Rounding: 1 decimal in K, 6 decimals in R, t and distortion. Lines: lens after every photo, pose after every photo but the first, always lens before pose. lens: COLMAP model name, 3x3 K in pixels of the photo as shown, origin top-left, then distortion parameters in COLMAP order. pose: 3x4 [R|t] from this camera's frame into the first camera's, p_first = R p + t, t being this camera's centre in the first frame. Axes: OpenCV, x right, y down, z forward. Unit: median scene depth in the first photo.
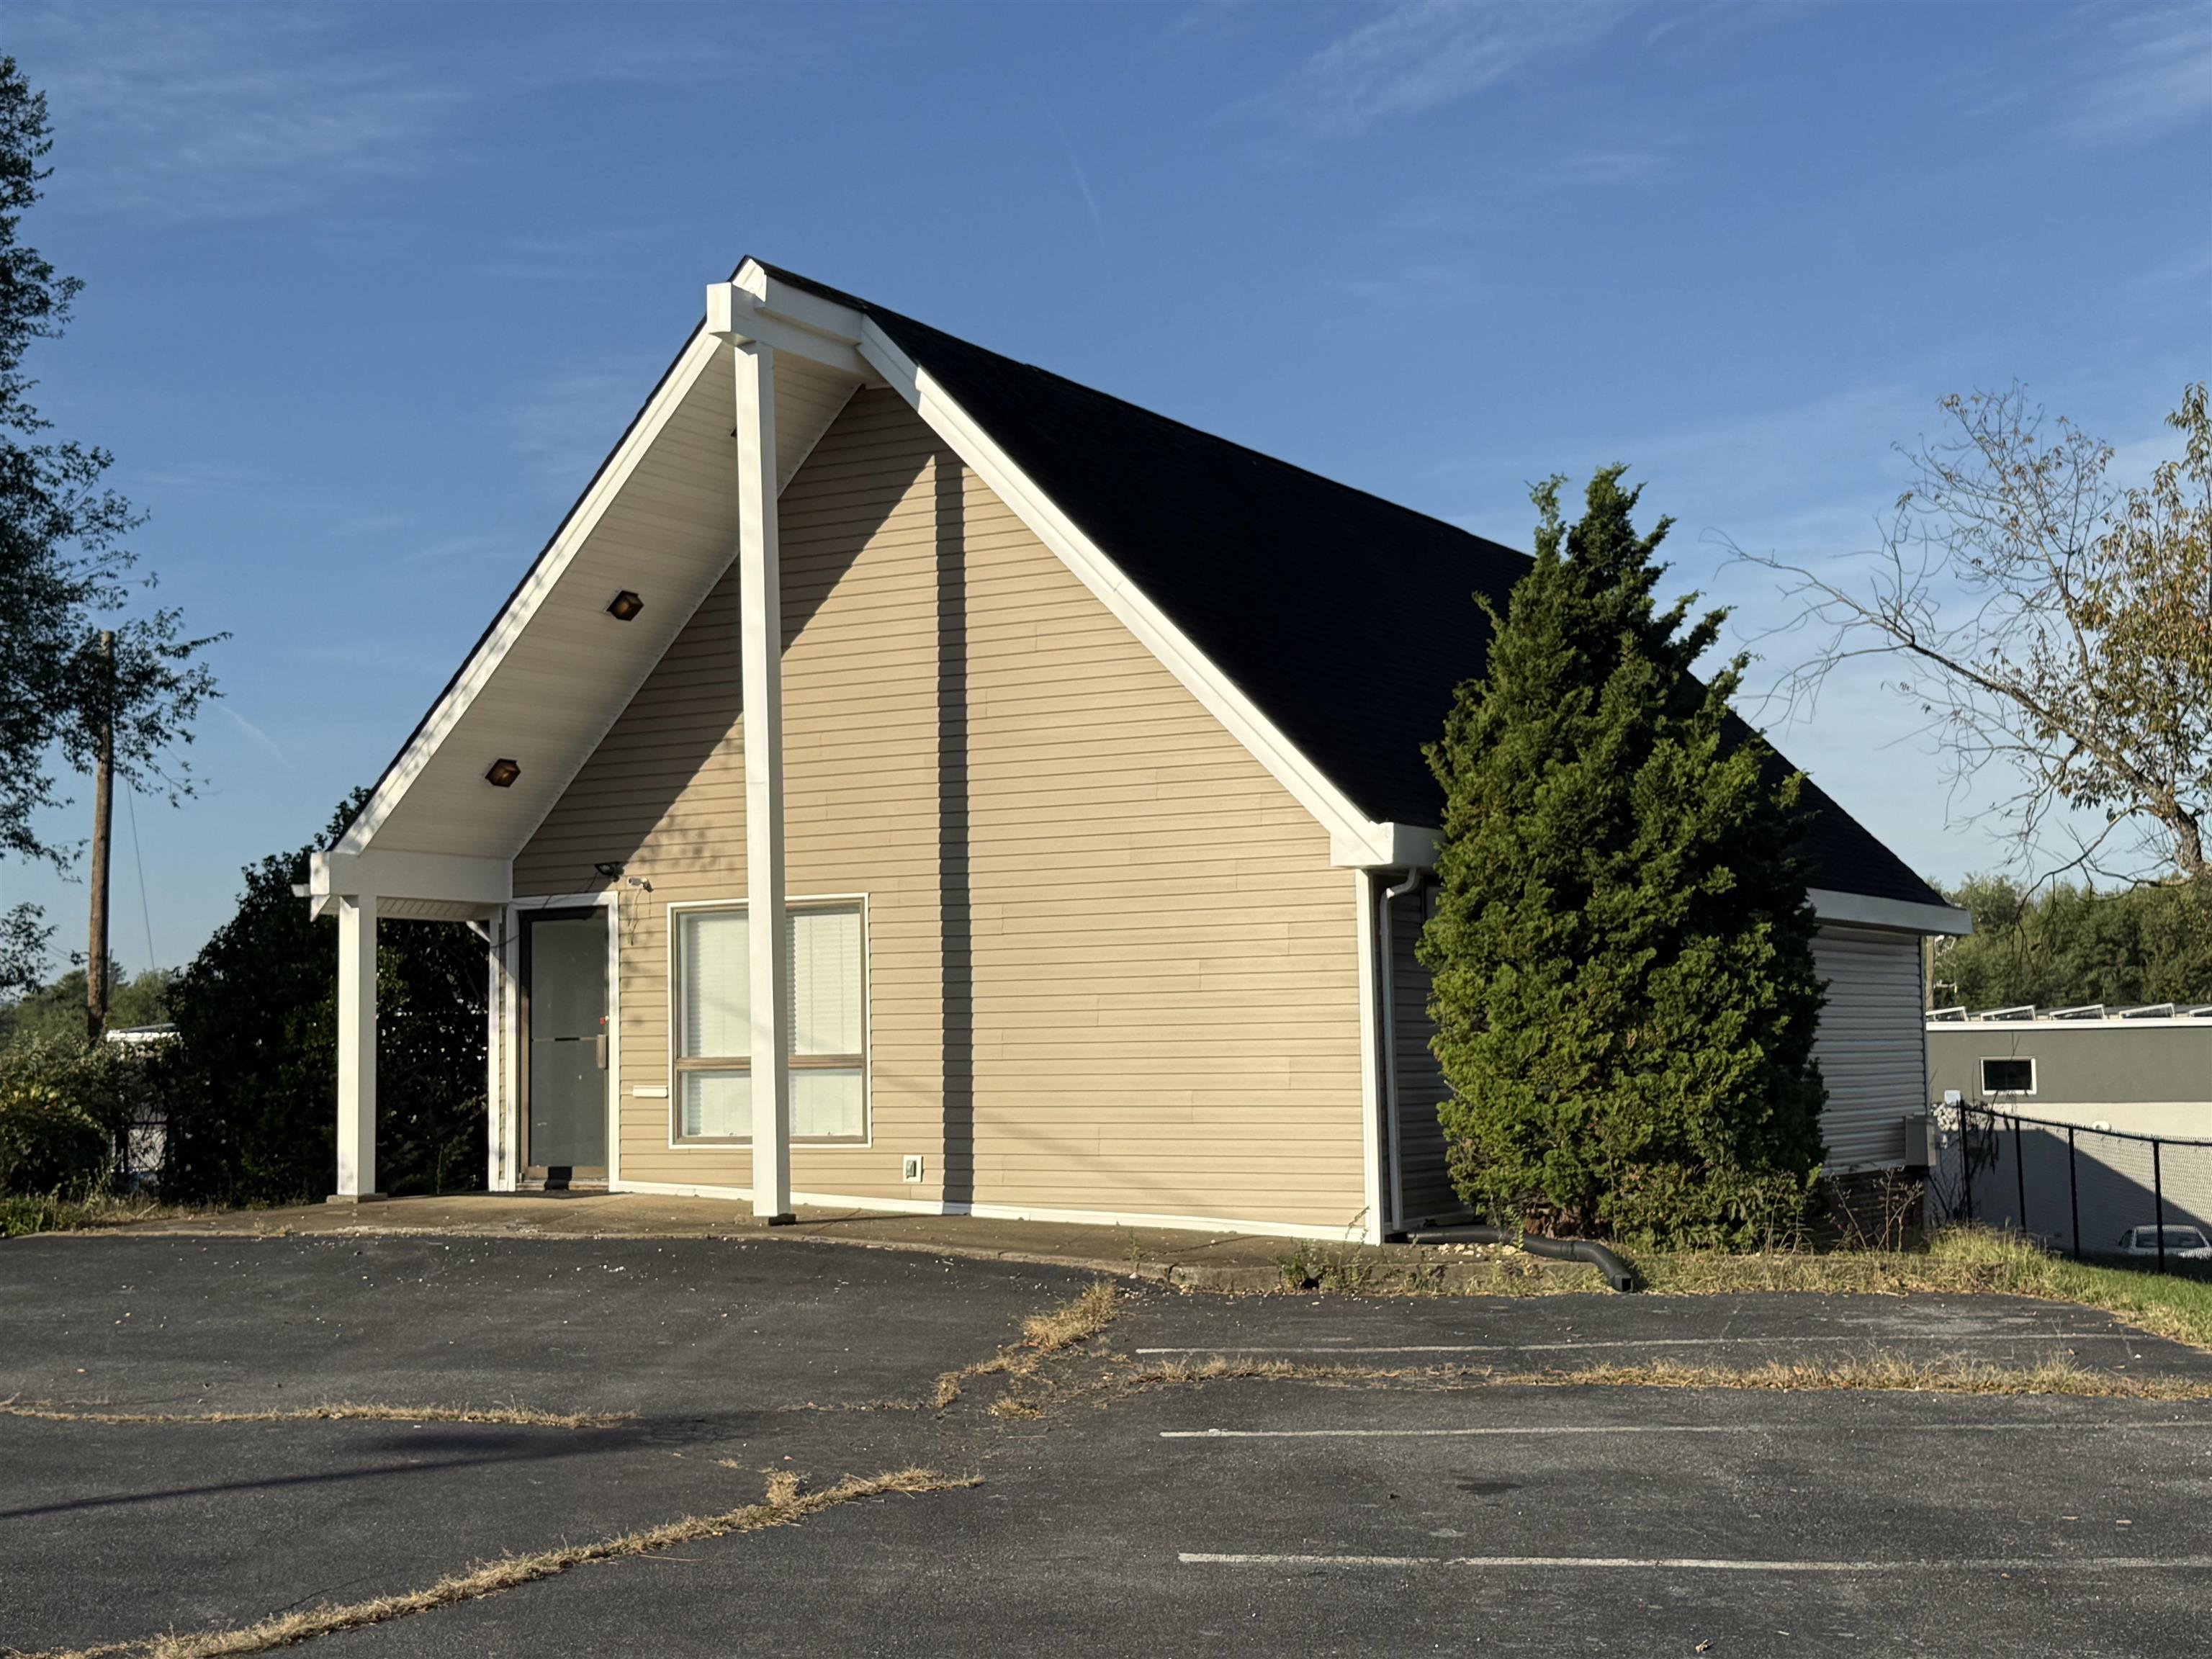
lens RADIAL K [[2887.8, 0, 1103.0], [0, 2887.8, 836.4], [0, 0, 1]] dist [-0.001886, 0.000000]
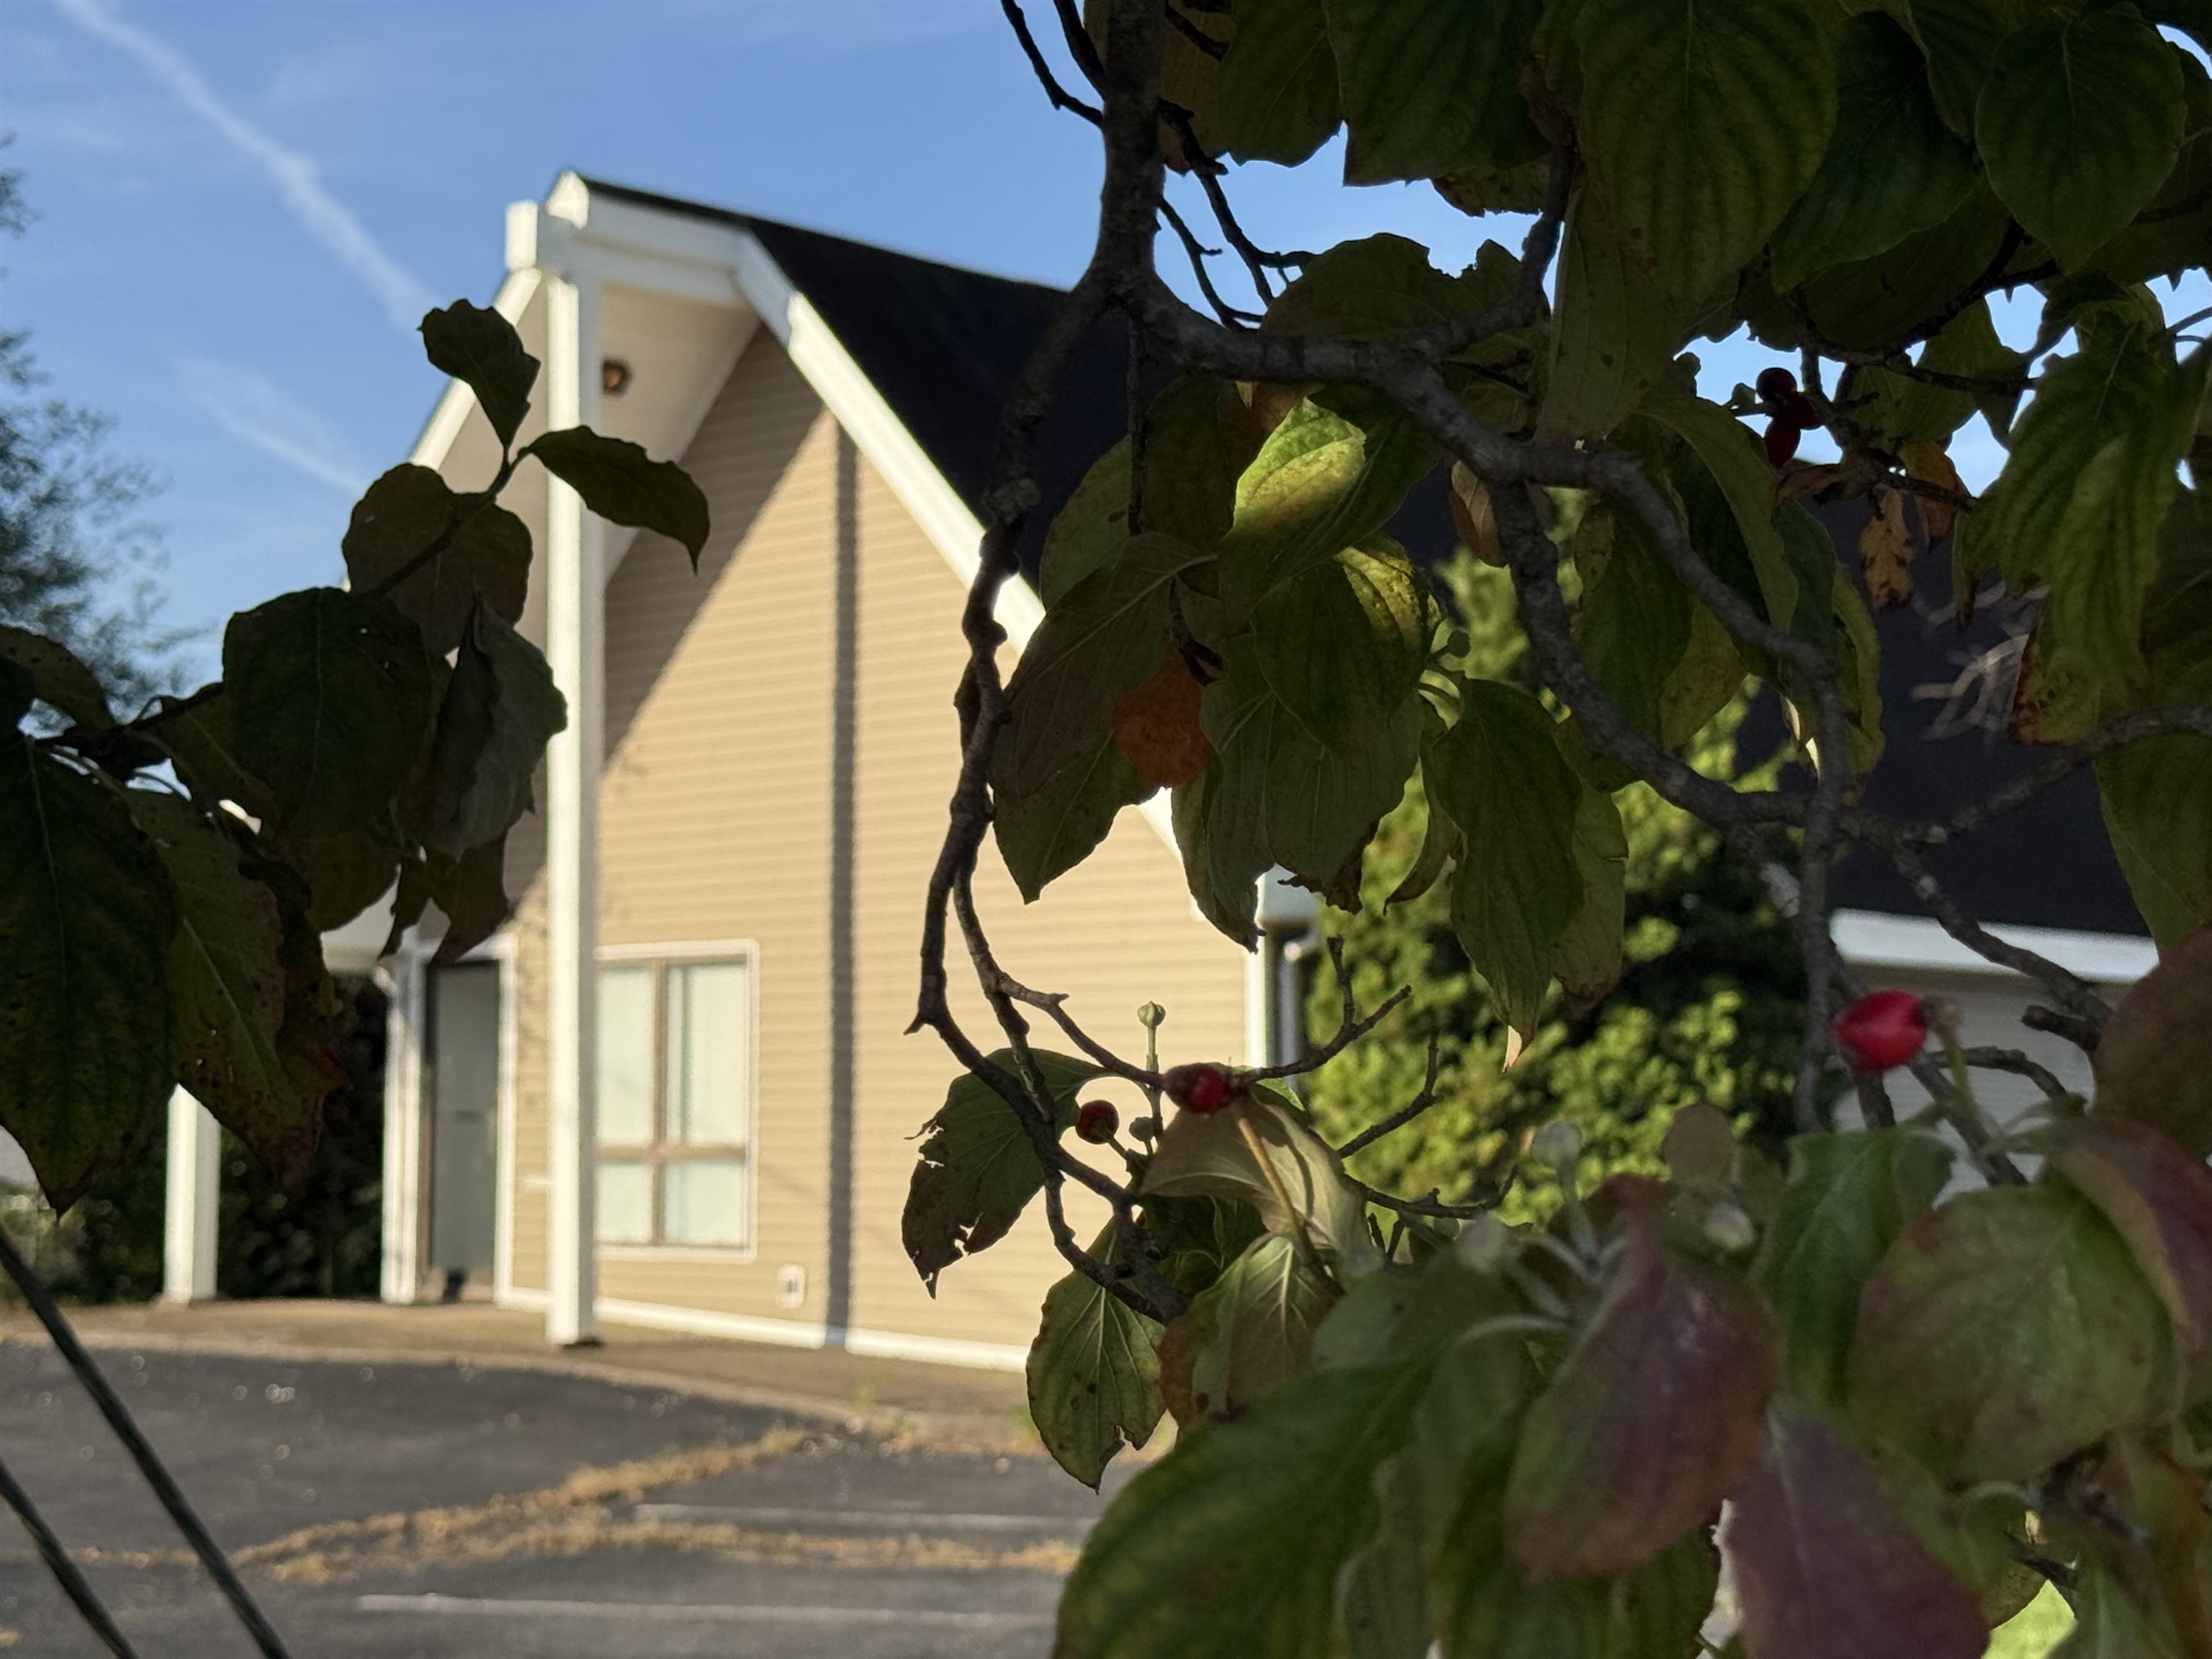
lens RADIAL K [[3867.1, 0, 1110.4], [0, 3867.1, 824.1], [0, 0, 1]] dist [-0.036737, 0.000000]
pose [[0.972023, -0.000158, -0.234885, 0.290089], [-0.001280, 0.999981, -0.005968, -0.008413], [0.234881, 0.006102, 0.972005, -0.033198]]
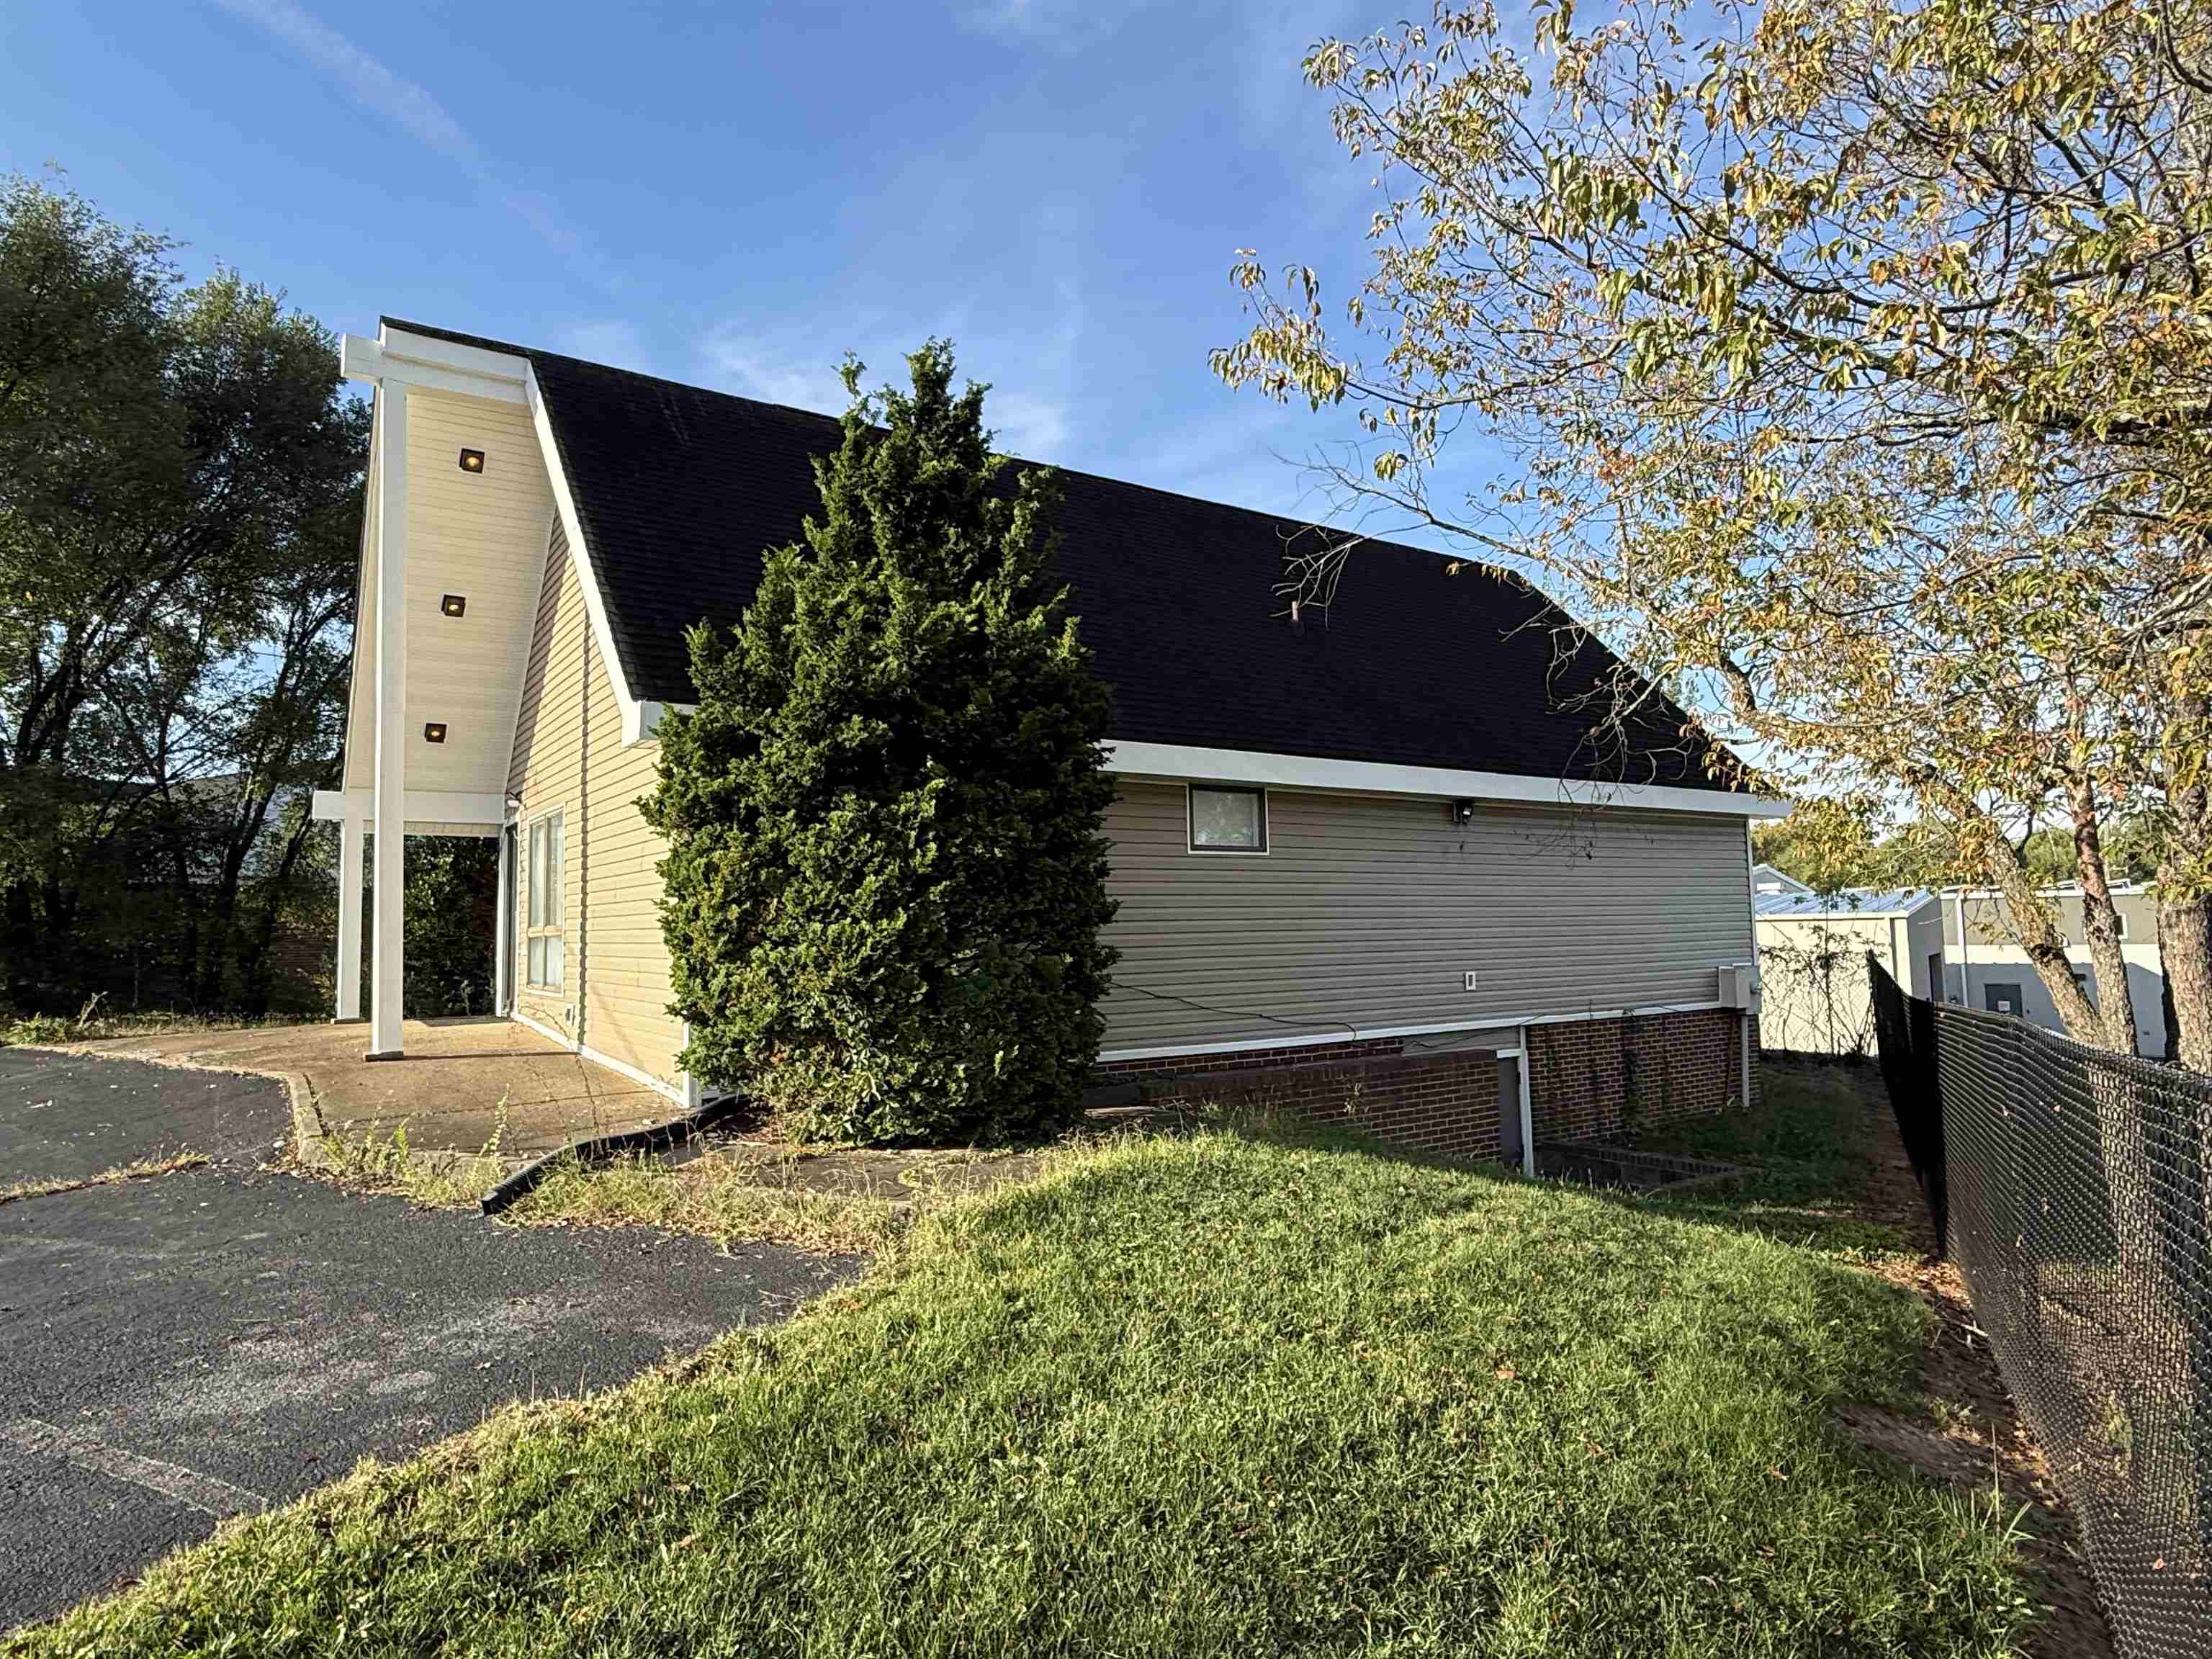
lens RADIAL K [[1279.8, 0, 1096.6], [0, 1279.8, 832.7], [0, 0, 1]] dist [-0.004387, -0.000260]
pose [[0.912217, -0.033605, -0.408327, 0.406854], [0.038425, 0.999255, 0.003605, 0.044067], [0.407902, -0.018978, 0.912828, 0.611522]]
